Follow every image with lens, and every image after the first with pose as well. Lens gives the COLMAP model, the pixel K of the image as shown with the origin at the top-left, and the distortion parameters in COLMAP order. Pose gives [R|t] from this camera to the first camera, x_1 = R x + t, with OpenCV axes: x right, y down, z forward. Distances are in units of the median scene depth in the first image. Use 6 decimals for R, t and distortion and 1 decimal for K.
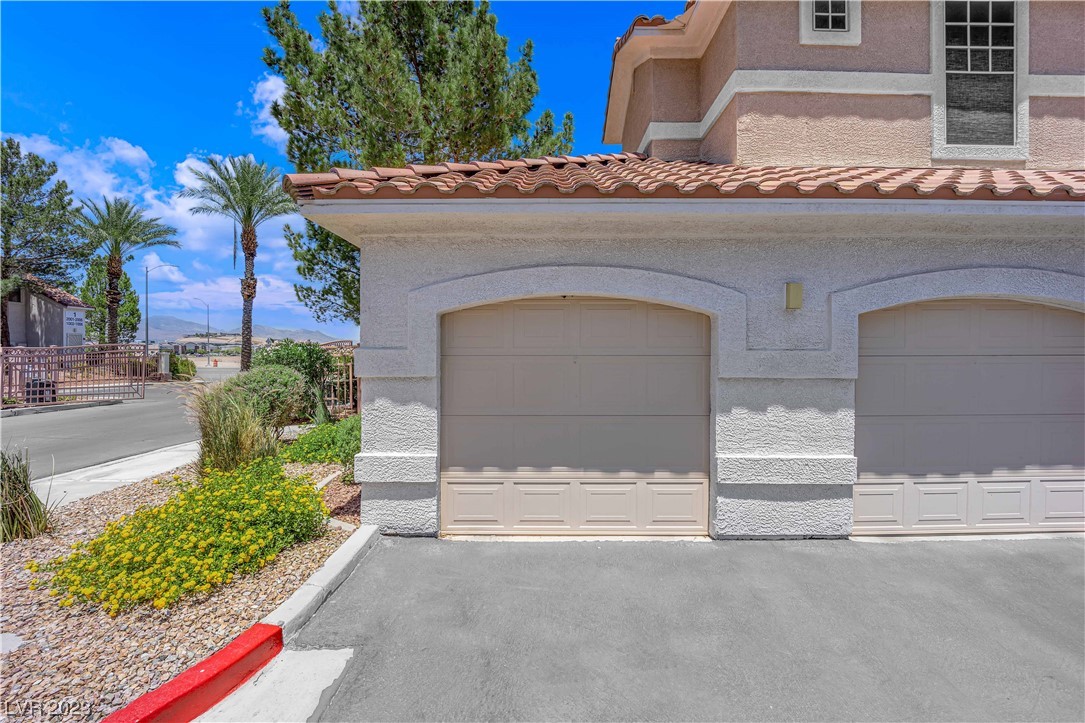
lens RADIAL K [[437.2, 0, 542.7], [0, 437.2, 355.9], [0, 0, 1]] dist [-0.014264, -0.000310]
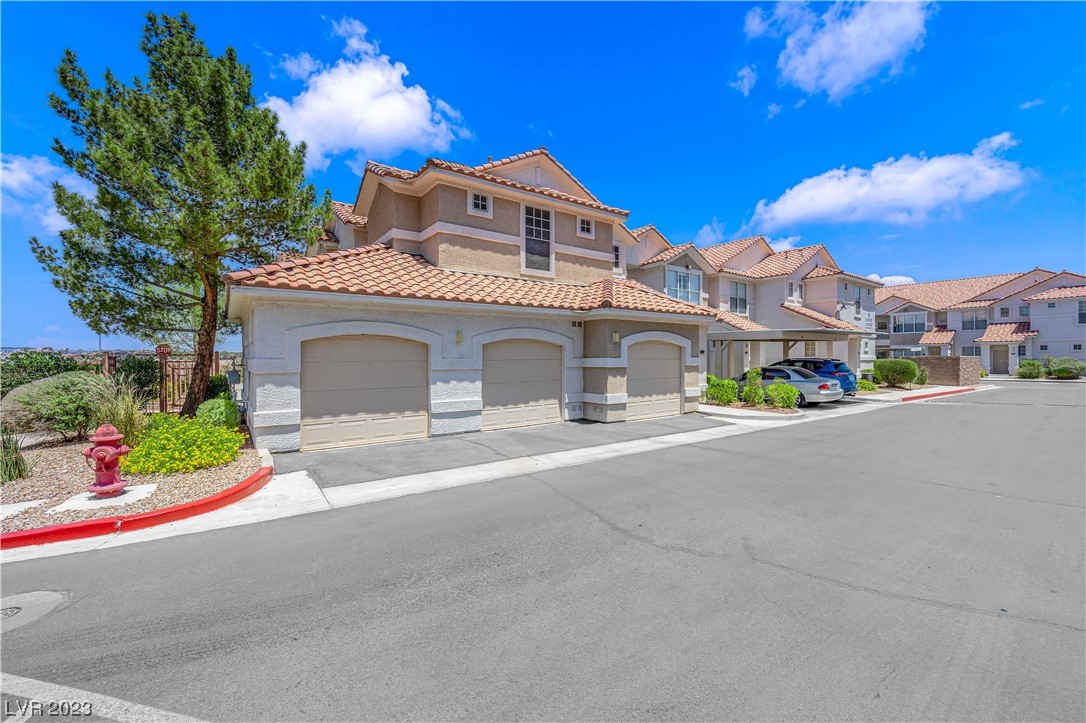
lens RADIAL K [[442.7, 0, 546.5], [0, 442.7, 356.8], [0, 0, 1]] dist [-0.014855, 0.000019]
pose [[0.801128, -0.004562, 0.598475, -0.534799], [0.009548, 0.999941, -0.005159, -0.003742], [-0.598416, 0.009847, 0.801125, -1.305133]]
